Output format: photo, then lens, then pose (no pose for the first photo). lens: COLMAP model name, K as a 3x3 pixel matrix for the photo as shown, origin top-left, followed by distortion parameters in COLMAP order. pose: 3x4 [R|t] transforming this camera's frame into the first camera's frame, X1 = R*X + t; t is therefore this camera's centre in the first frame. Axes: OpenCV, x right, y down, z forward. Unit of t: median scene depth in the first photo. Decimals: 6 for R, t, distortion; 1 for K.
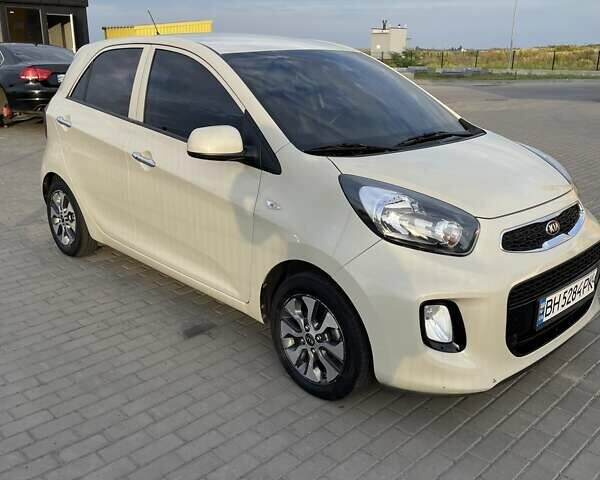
lens RADIAL K [[624.6, 0, 300.0], [0, 624.6, 240.0], [0, 0, 1]] dist [0.040128, 0.006272]
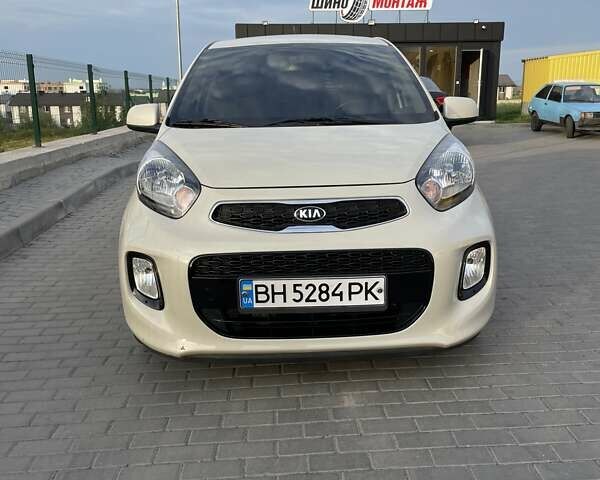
lens RADIAL K [[624.6, 0, 300.0], [0, 624.6, 240.0], [0, 0, 1]] dist [0.040128, 0.006272]
pose [[0.726223, 0.147844, -0.671373, 1.059646], [-0.189225, 0.981866, 0.011534, 0.009856], [0.660904, 0.118664, 0.741030, 0.360076]]
